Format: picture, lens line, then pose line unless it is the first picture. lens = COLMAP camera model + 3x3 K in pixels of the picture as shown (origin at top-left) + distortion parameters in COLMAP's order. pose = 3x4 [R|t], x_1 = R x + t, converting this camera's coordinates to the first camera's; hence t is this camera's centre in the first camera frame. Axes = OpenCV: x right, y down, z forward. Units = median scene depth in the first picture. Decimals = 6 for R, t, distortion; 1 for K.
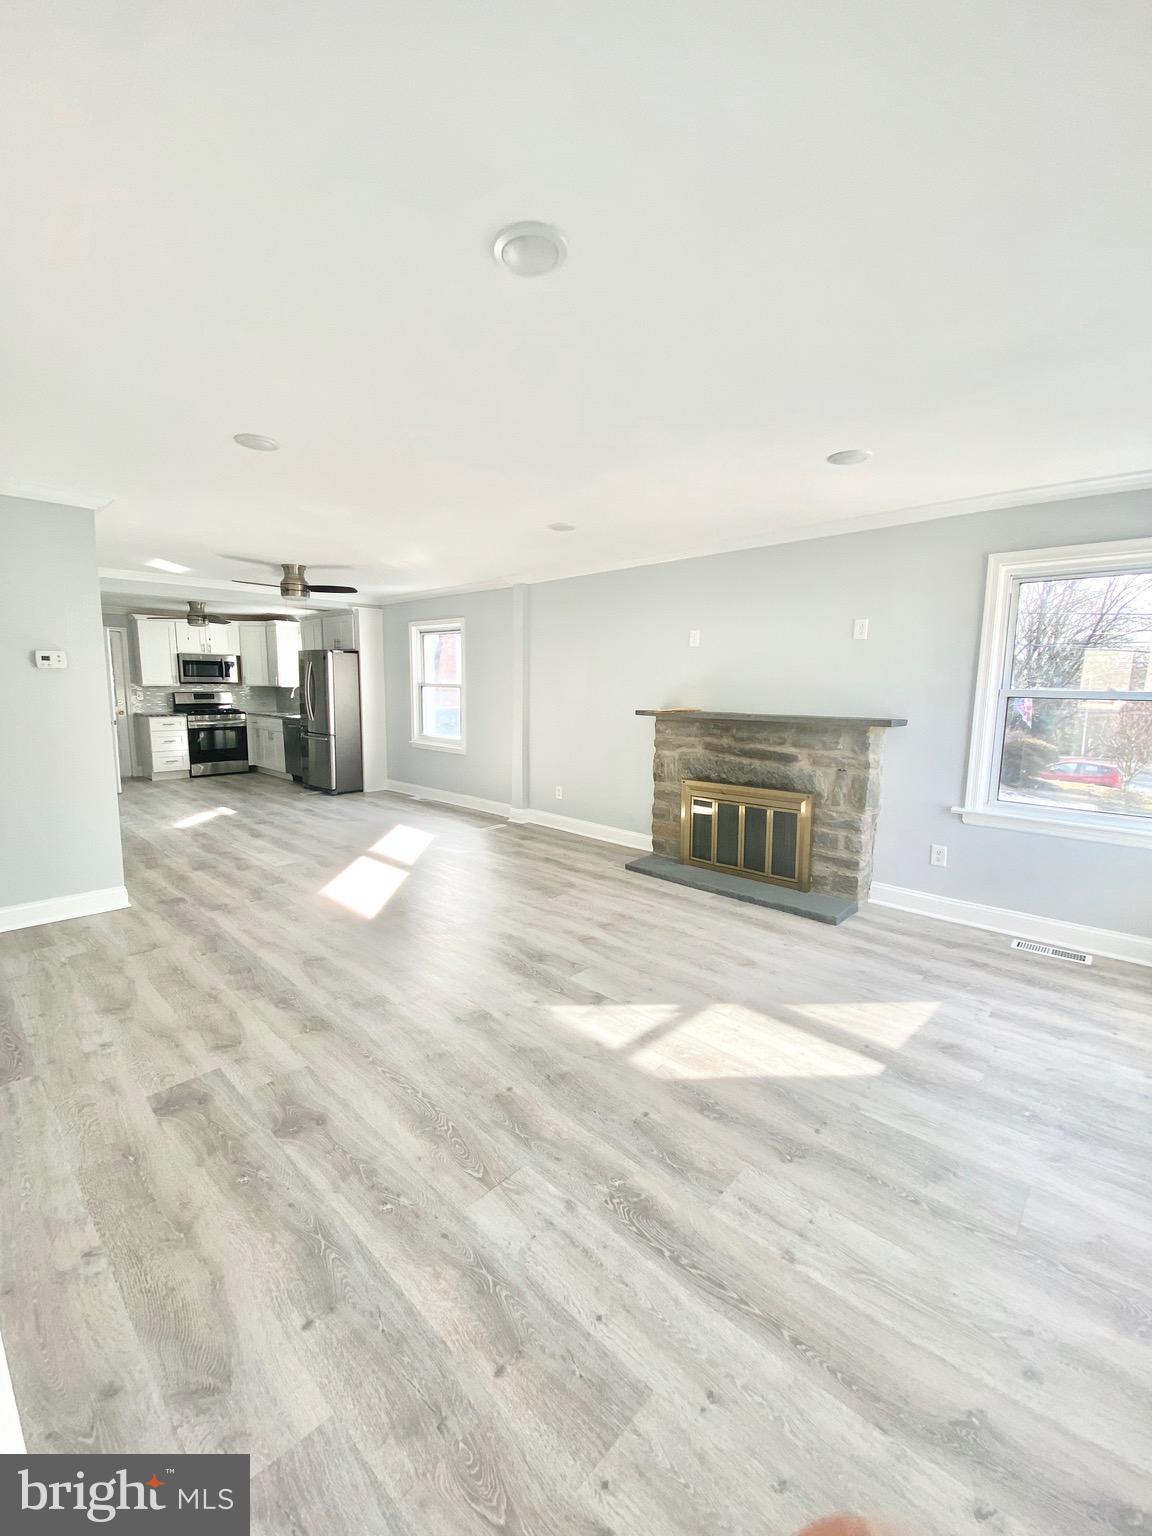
lens RADIAL K [[617.1, 0, 589.7], [0, 617.1, 760.8], [0, 0, 1]] dist [0.001219, -0.000394]
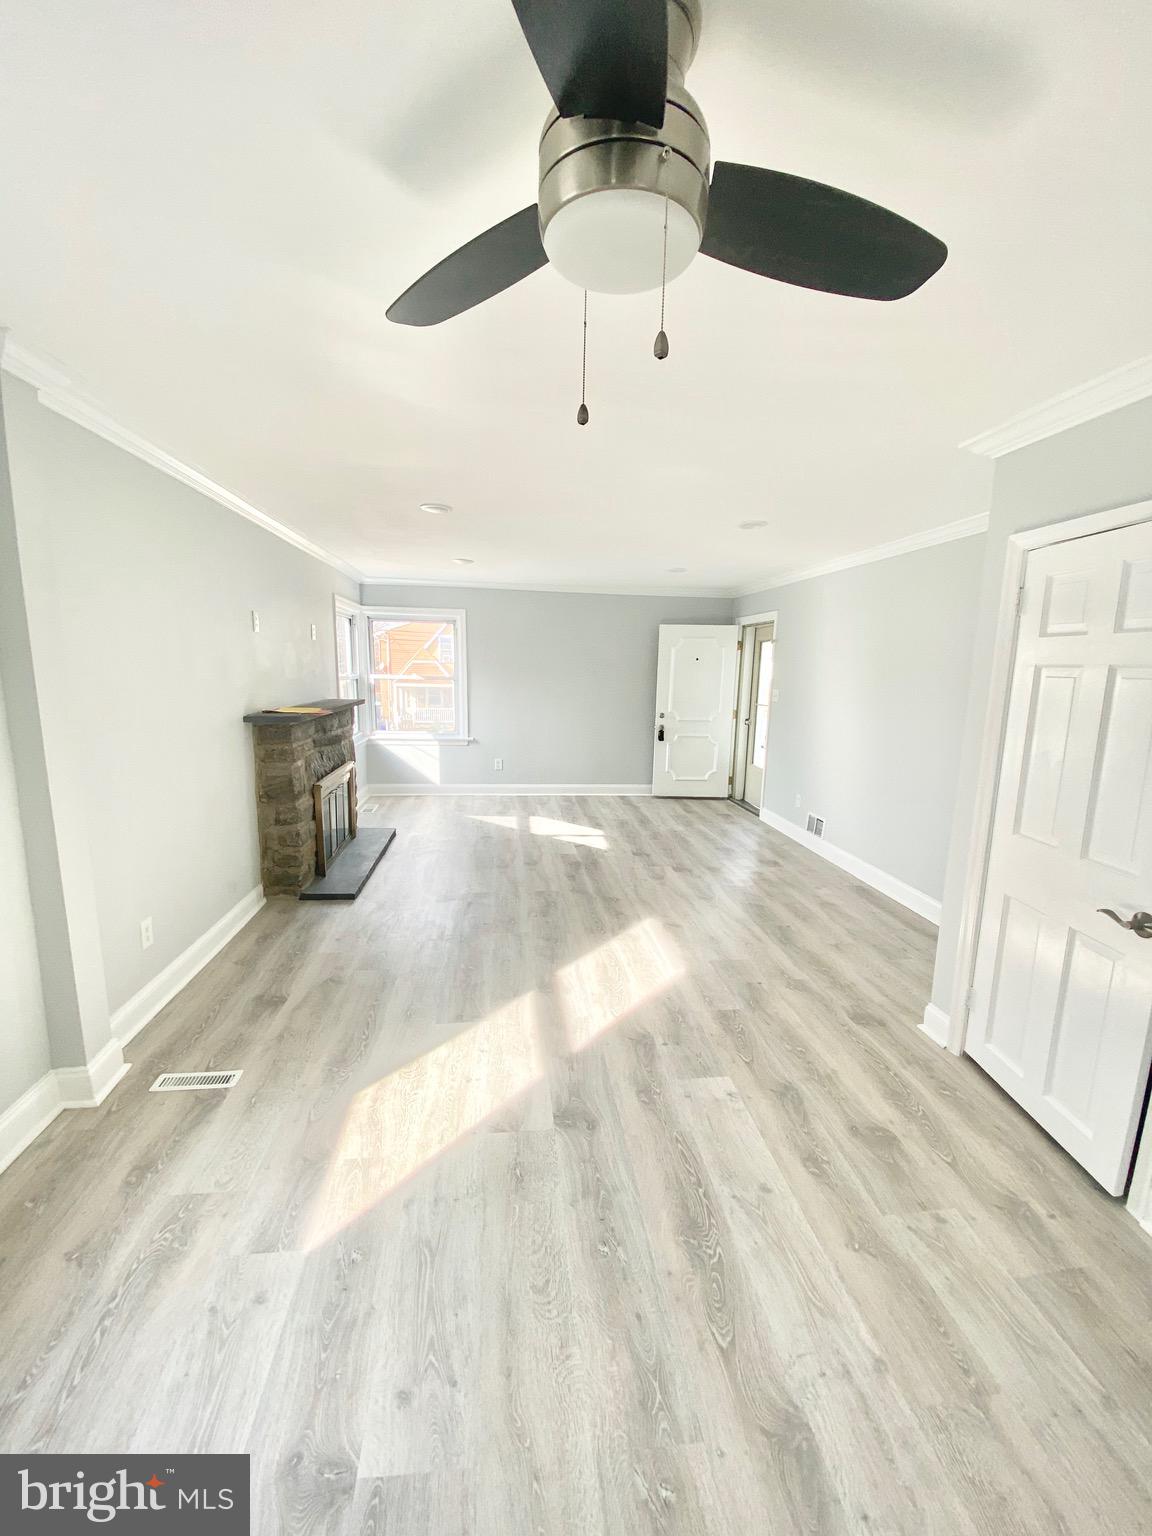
lens RADIAL K [[617.1, 0, 576.5], [0, 617.1, 772.7], [0, 0, 1]] dist [0.001219, -0.000394]
pose [[-0.750982, -0.137012, 0.645952, -0.843314], [0.052792, 0.962648, 0.265561, -0.244926], [-0.658209, 0.233533, -0.715698, 1.651617]]
